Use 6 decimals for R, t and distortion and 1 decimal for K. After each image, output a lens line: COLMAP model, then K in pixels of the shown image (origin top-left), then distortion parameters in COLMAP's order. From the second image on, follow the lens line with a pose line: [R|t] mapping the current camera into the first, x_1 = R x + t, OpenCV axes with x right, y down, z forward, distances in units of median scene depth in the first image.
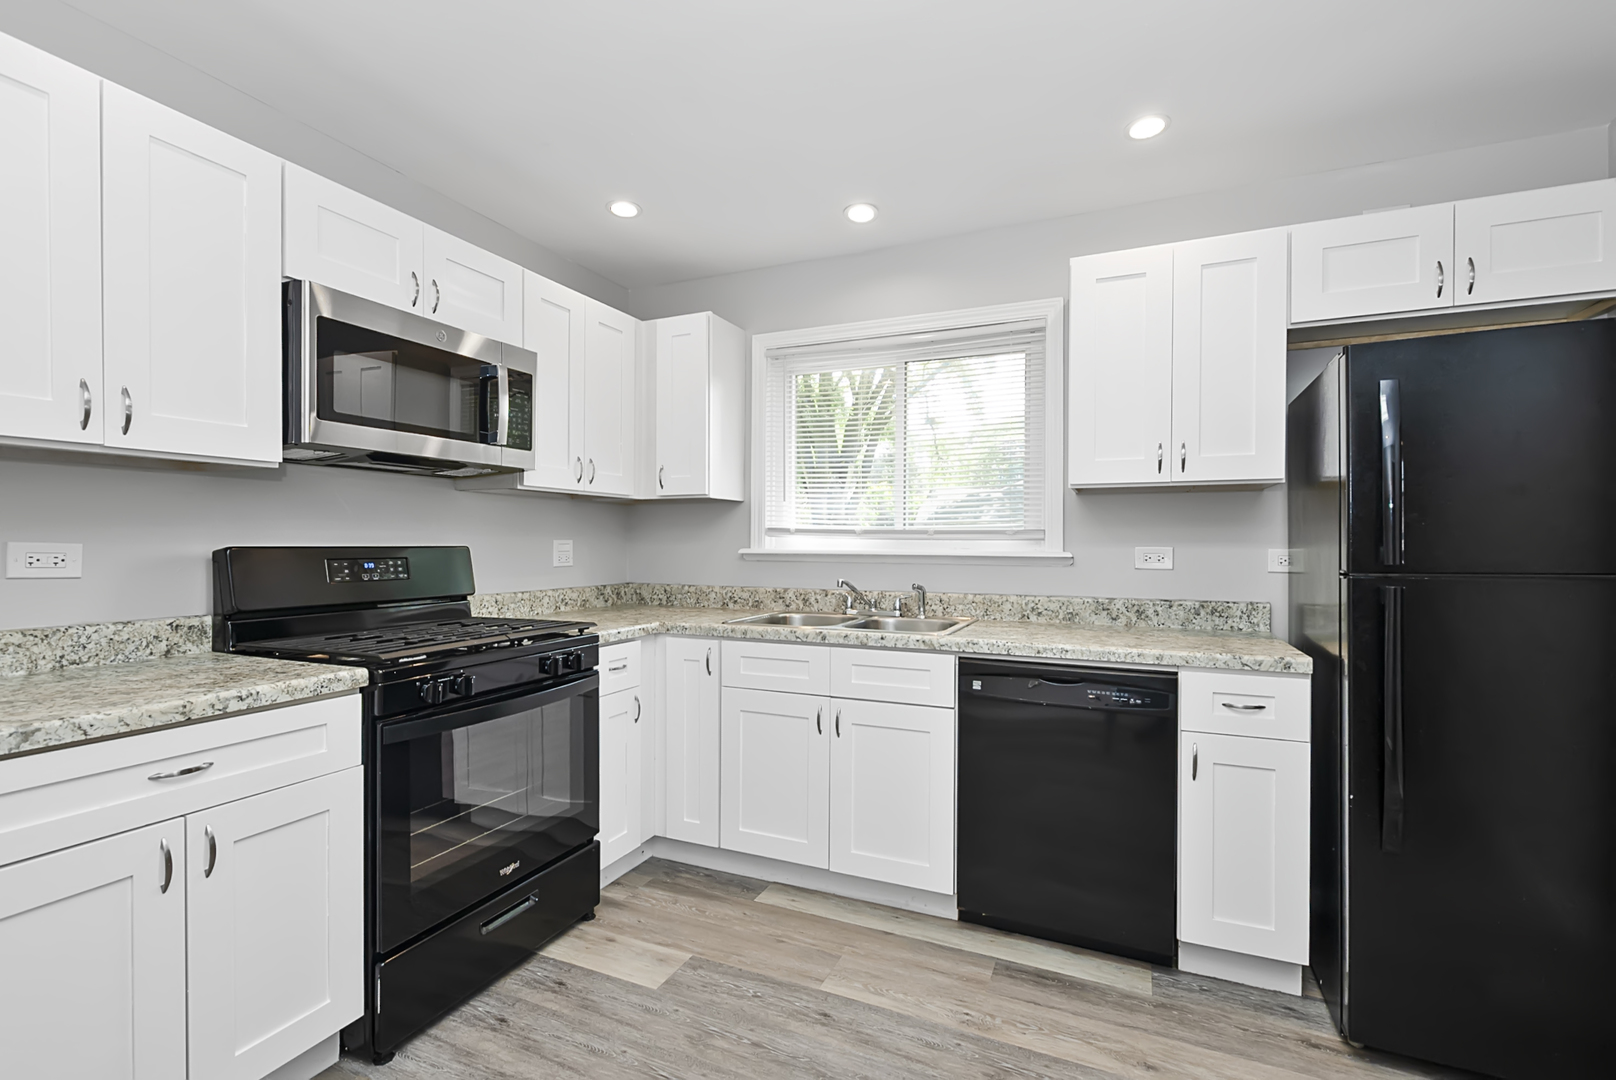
lens RADIAL K [[724.3, 0, 816.7], [0, 724.3, 549.3], [0, 0, 1]] dist [0.000809, 0.000010]
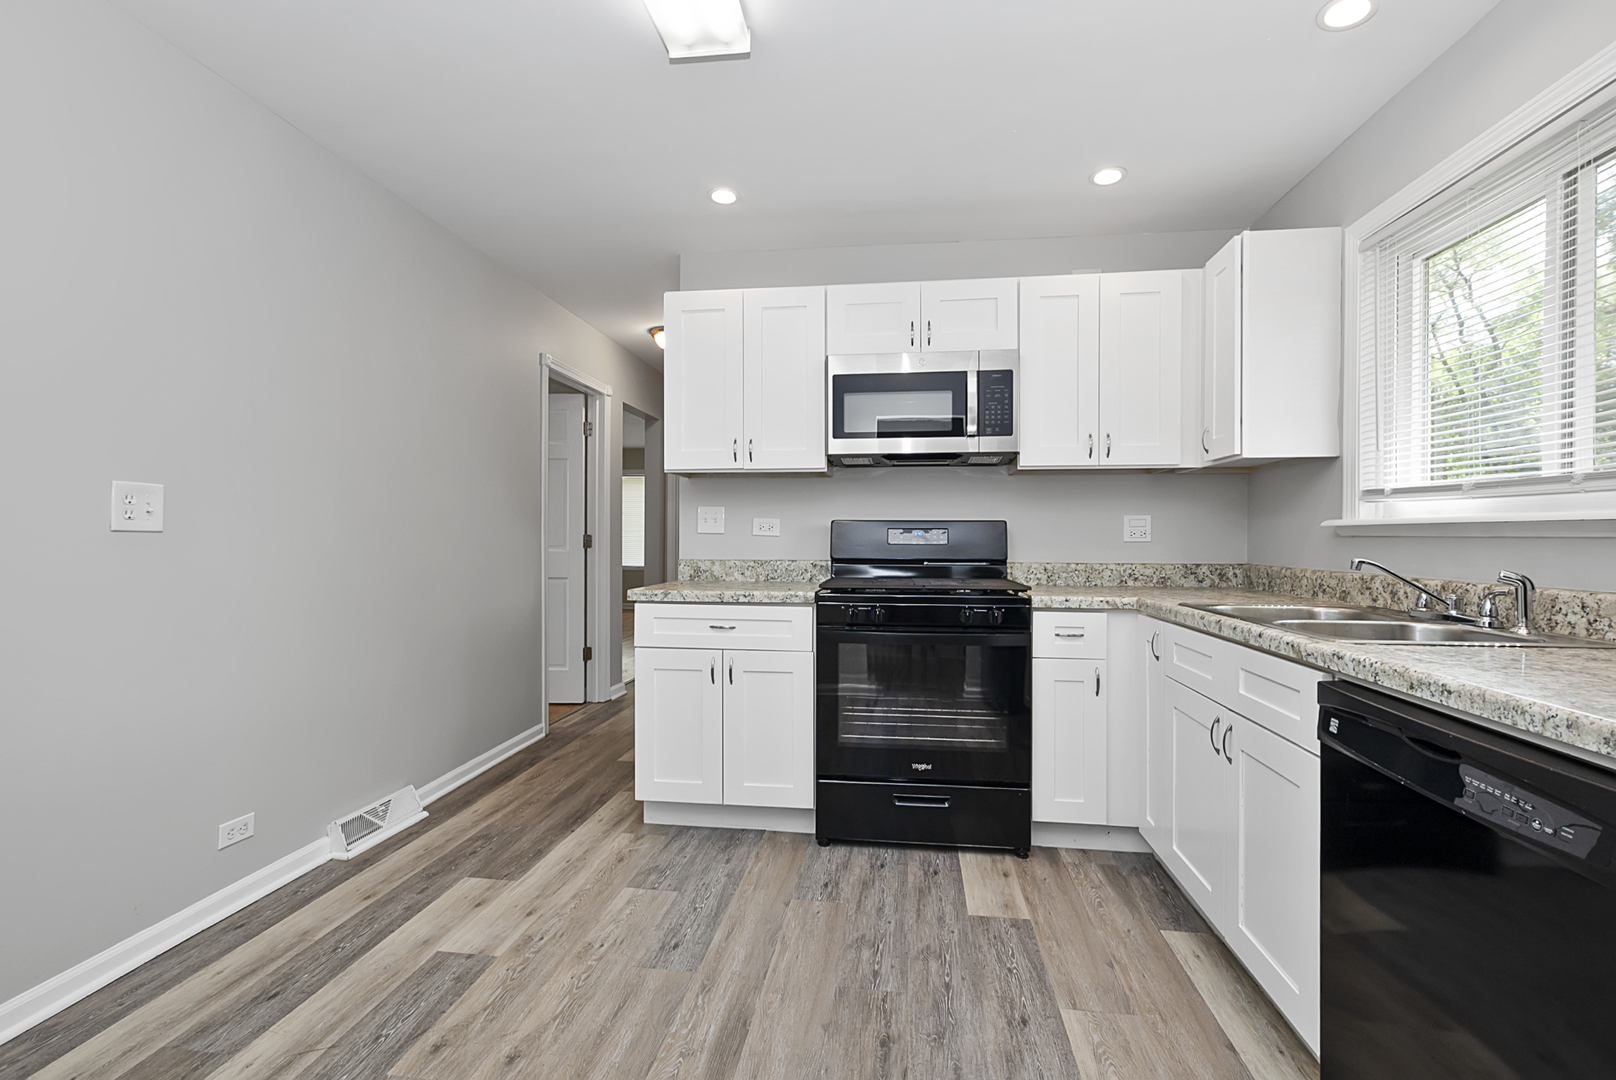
lens RADIAL K [[712.4, 0, 808.0], [0, 712.4, 540.0], [0, 0, 1]] dist [0.001129, 0.000037]
pose [[0.276202, 0.002316, -0.961097, 0.661707], [-0.010395, 0.999946, -0.000577, 0.037302], [0.961043, 0.010150, 0.276211, 0.408575]]
